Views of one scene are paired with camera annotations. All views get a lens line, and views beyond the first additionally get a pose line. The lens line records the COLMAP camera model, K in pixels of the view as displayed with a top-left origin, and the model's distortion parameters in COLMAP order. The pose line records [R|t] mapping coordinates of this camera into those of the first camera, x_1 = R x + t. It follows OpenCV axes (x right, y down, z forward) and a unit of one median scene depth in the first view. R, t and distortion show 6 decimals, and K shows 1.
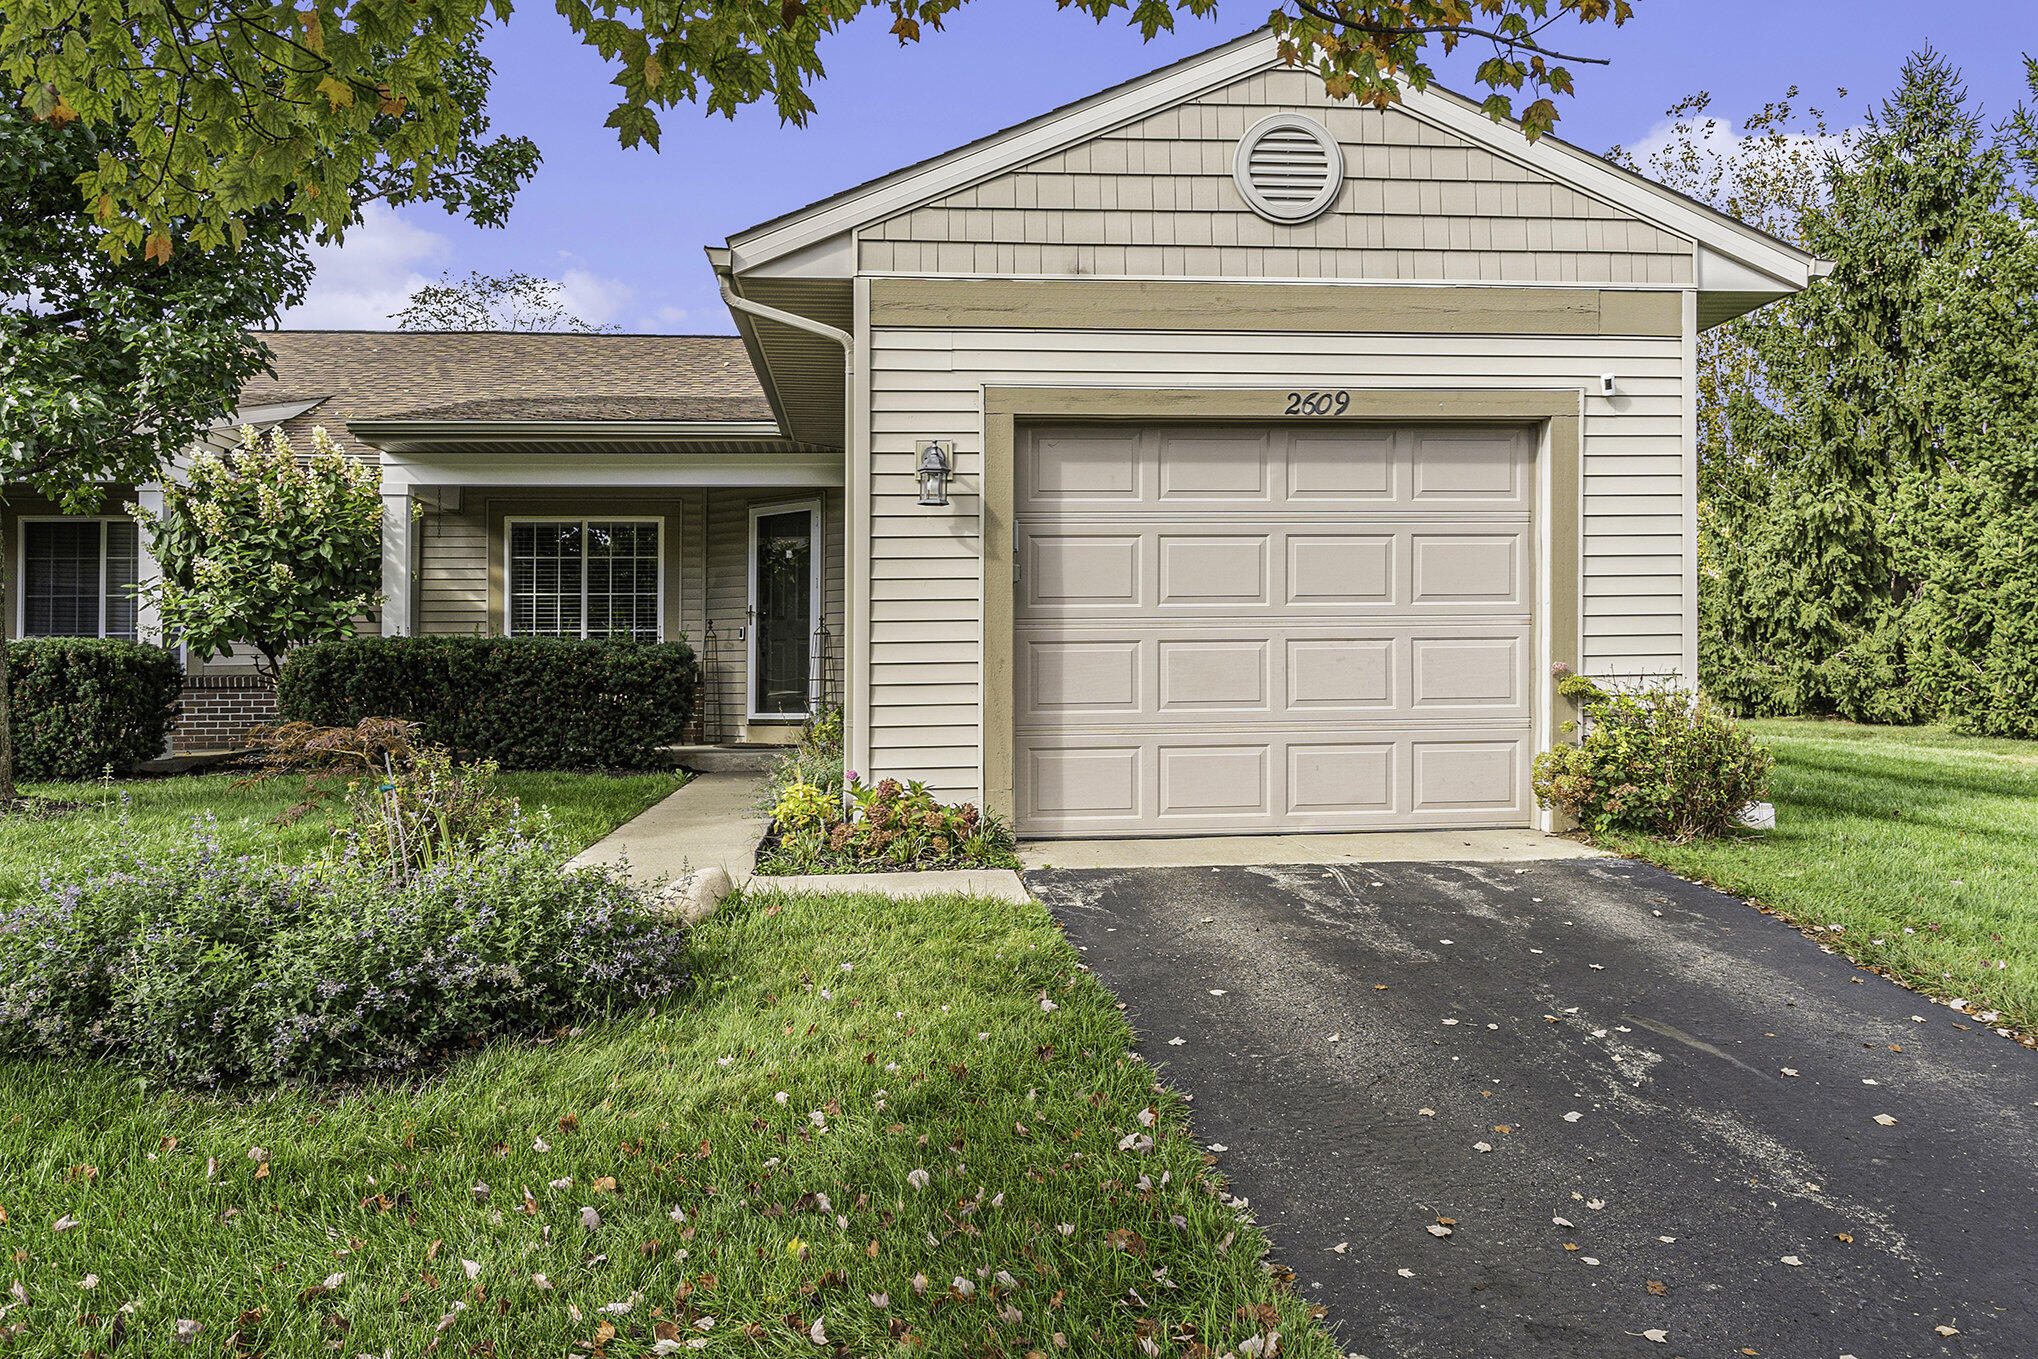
lens RADIAL K [[1471.5, 0, 1019.4], [0, 1471.5, 673.0], [0, 0, 1]] dist [0.005231, 0.003395]
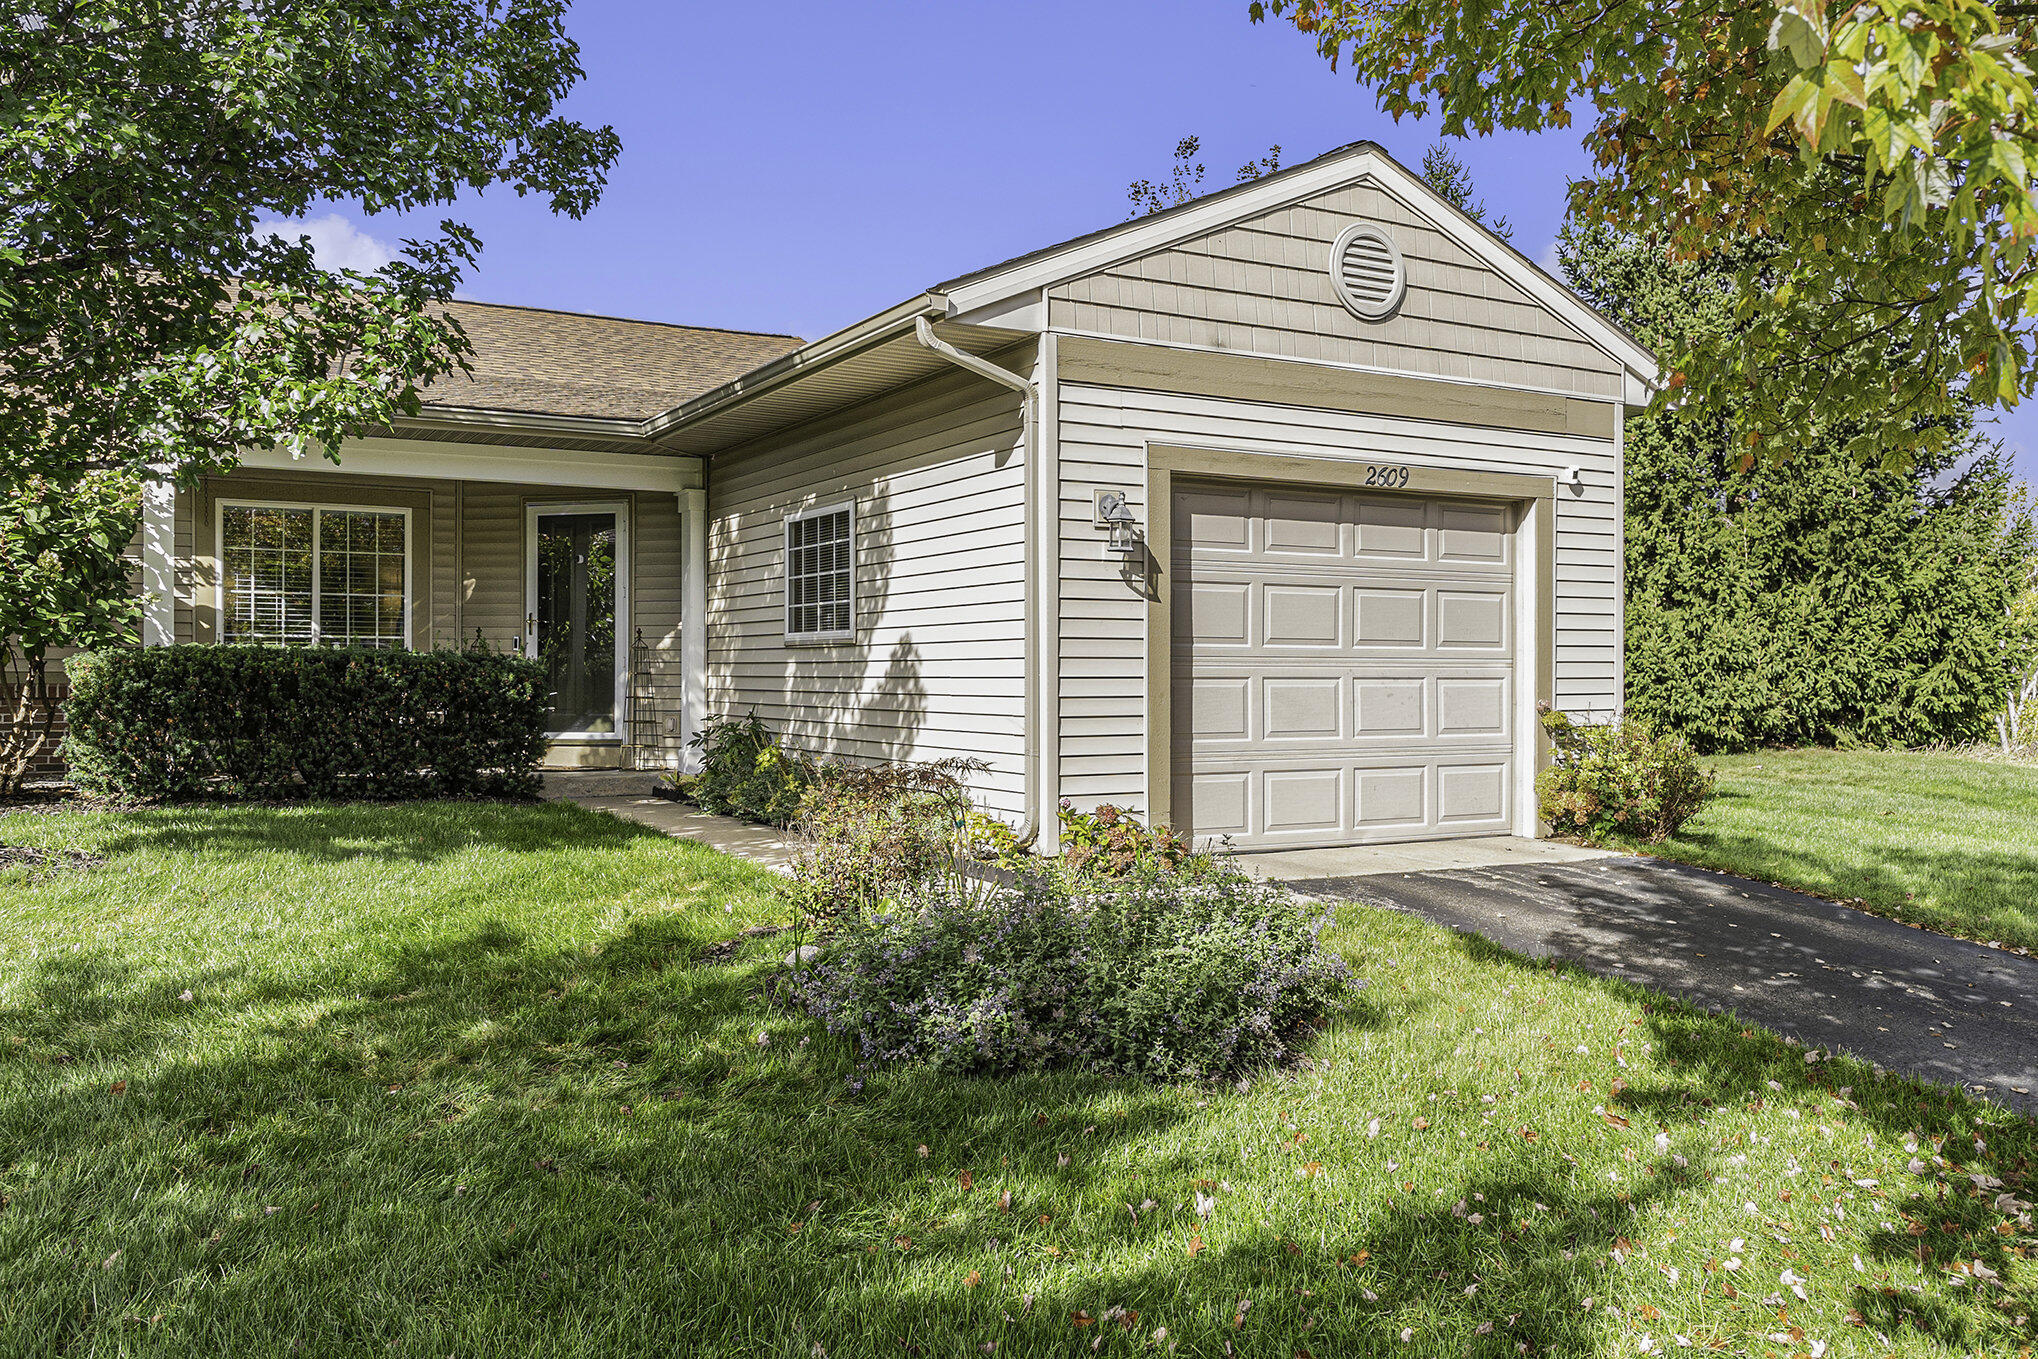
lens RADIAL K [[1611.3, 0, 1016.3], [0, 1611.3, 685.5], [0, 0, 1]] dist [0.010444, 0.000272]
pose [[0.918069, 0.012212, 0.396232, -0.567400], [-0.014562, 0.999890, 0.002922, -0.016510], [-0.396153, -0.008453, 0.918146, -0.059090]]
